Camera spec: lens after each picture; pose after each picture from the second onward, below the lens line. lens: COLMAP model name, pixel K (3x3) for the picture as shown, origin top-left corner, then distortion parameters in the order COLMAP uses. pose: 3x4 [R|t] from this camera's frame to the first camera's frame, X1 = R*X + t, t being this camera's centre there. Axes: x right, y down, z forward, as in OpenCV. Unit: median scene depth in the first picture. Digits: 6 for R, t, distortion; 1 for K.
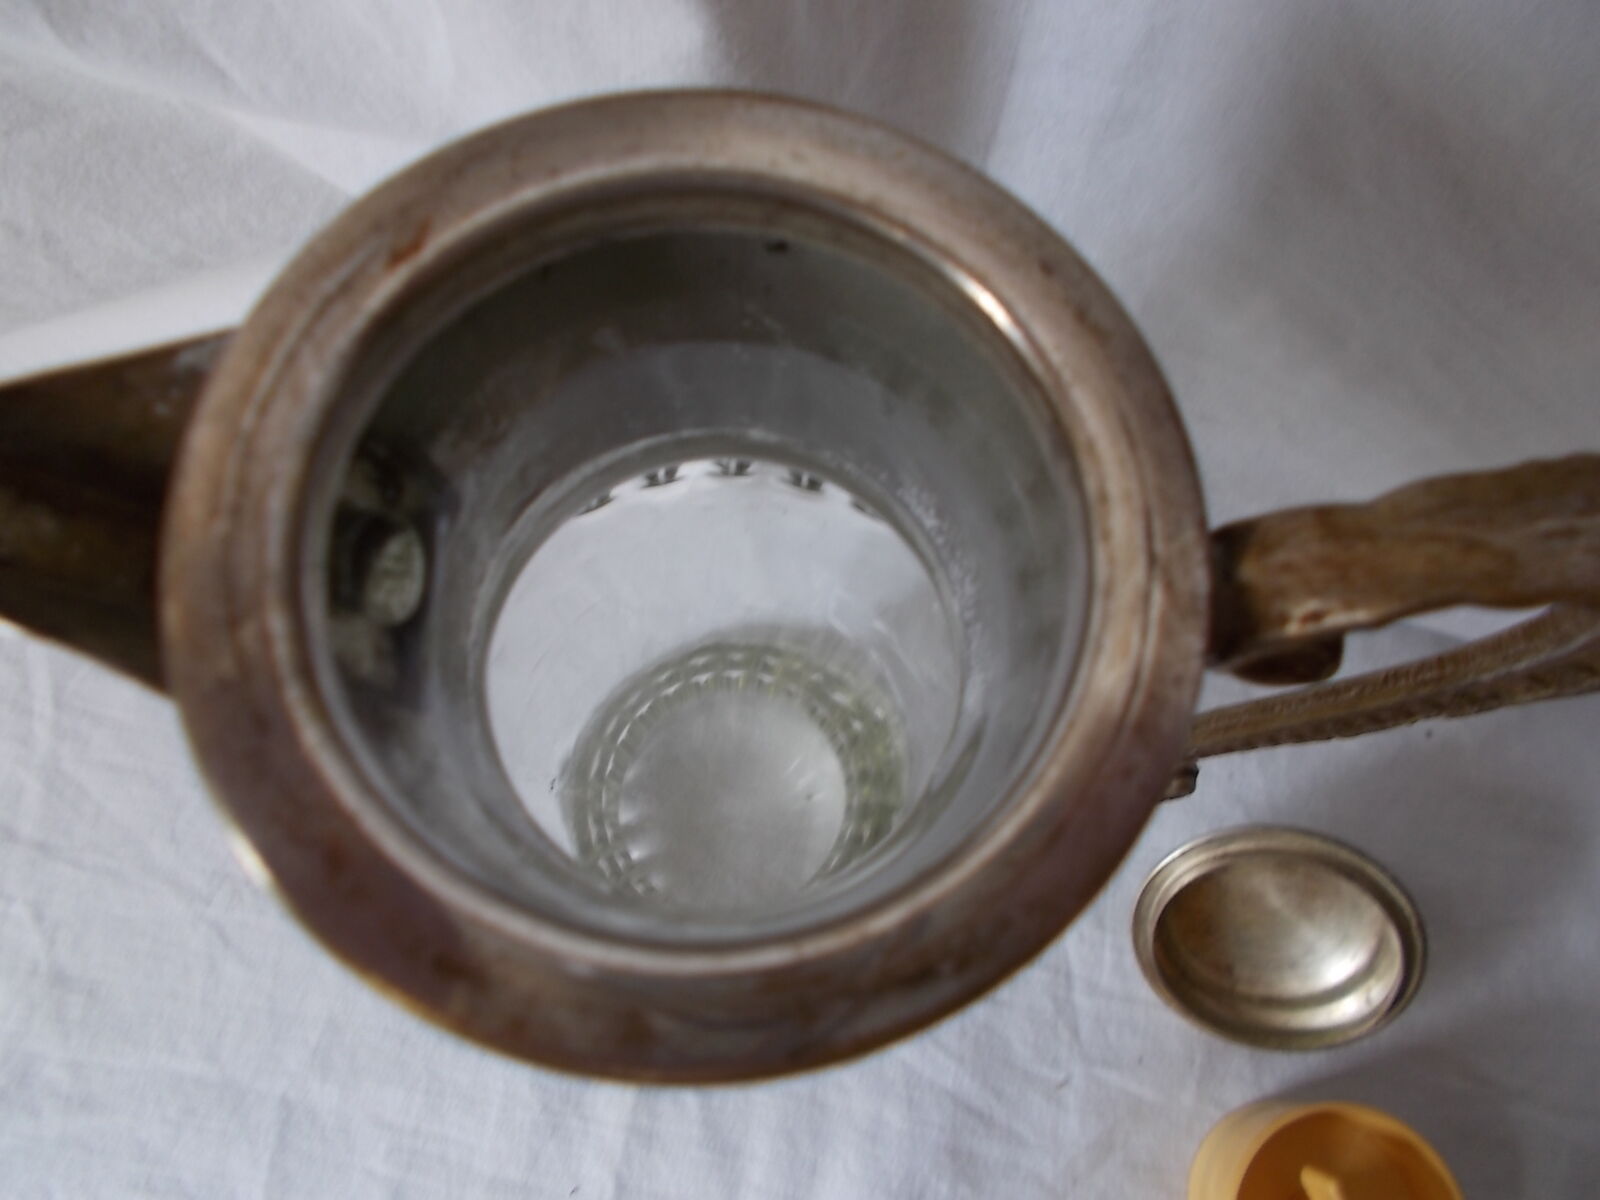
lens RADIAL K [[1232.8, 0, 805.8], [0, 1232.8, 606.4], [0, 0, 1]] dist [0.032271, -0.037988]
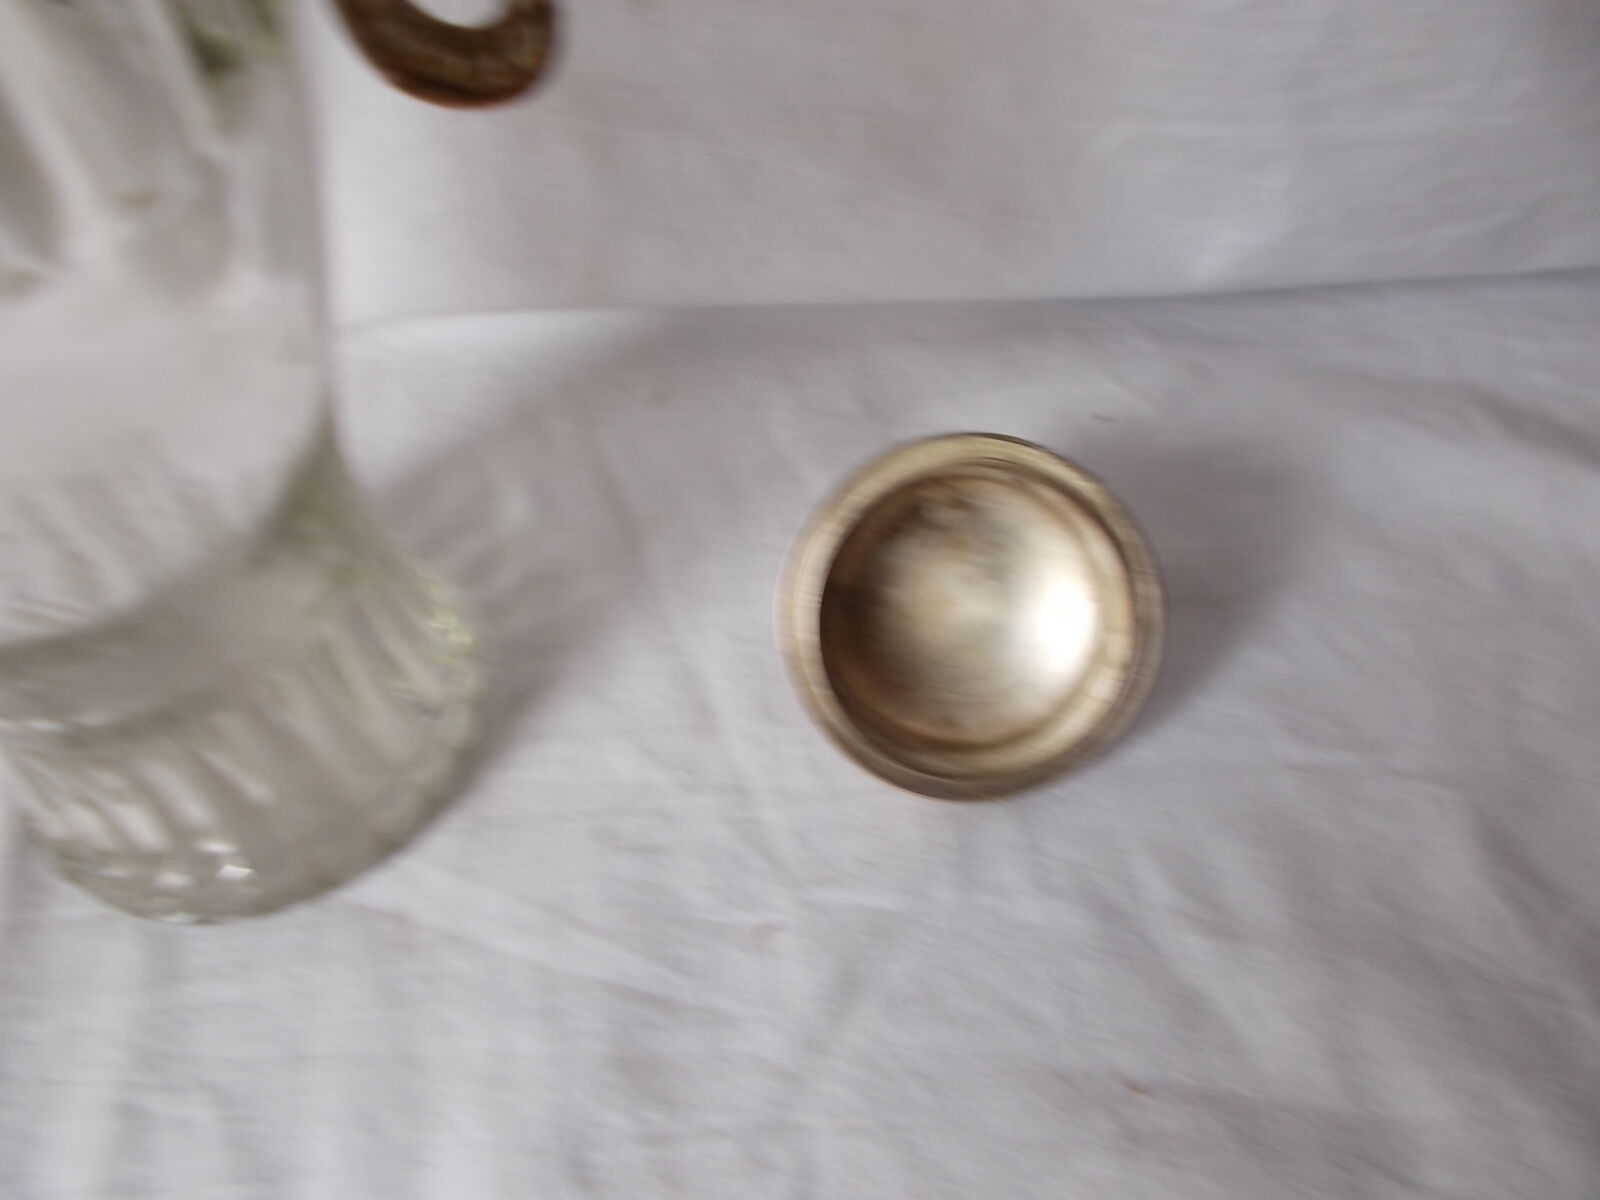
lens RADIAL K [[1232.8, 0, 799.0], [0, 1232.8, 607.6], [0, 0, 1]] dist [0.032271, -0.037988]
pose [[0.957677, -0.252594, 0.138027, 0.177199], [0.285007, 0.899282, -0.331757, 0.466384], [-0.040325, 0.357055, 0.933213, 0.305399]]
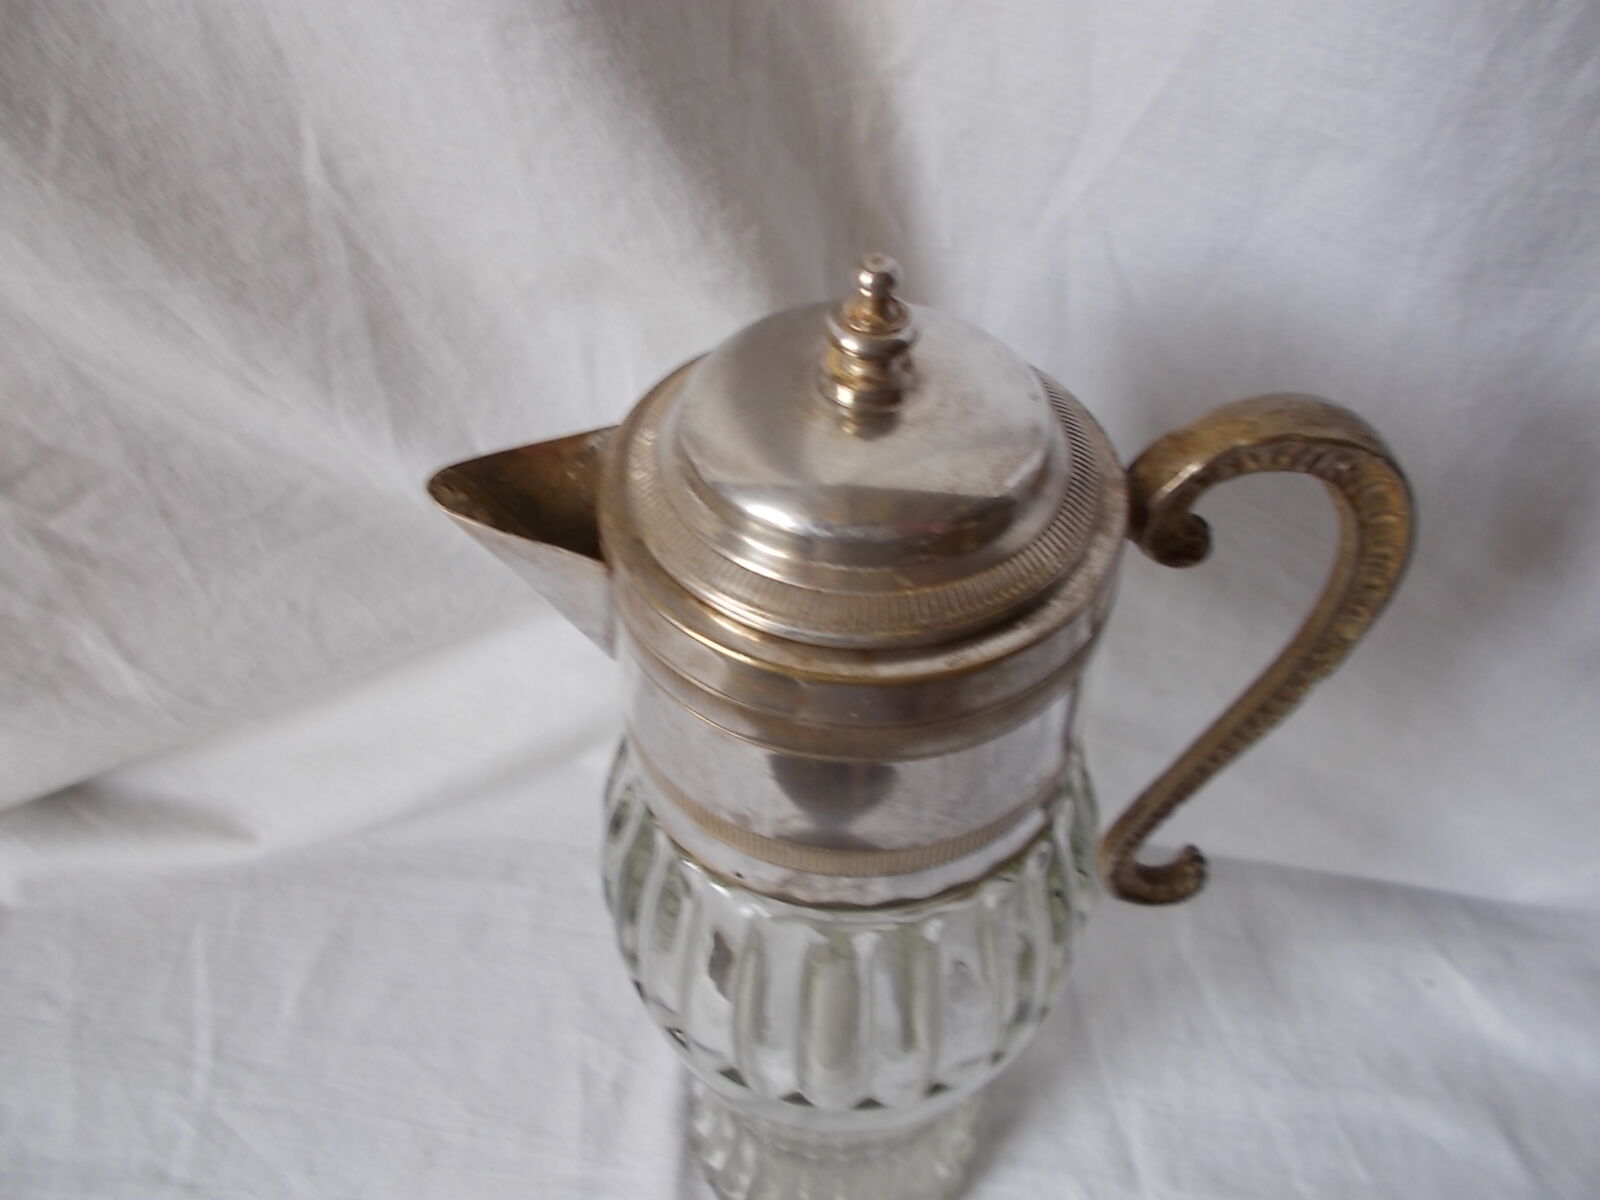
lens RADIAL K [[1232.8, 0, 790.2], [0, 1232.8, 600.1], [0, 0, 1]] dist [0.032271, -0.037988]
pose [[0.996636, -0.080419, 0.015778, -0.071642], [0.078485, 0.881205, -0.466173, 0.298781], [0.023586, 0.465843, 0.884553, -0.191011]]
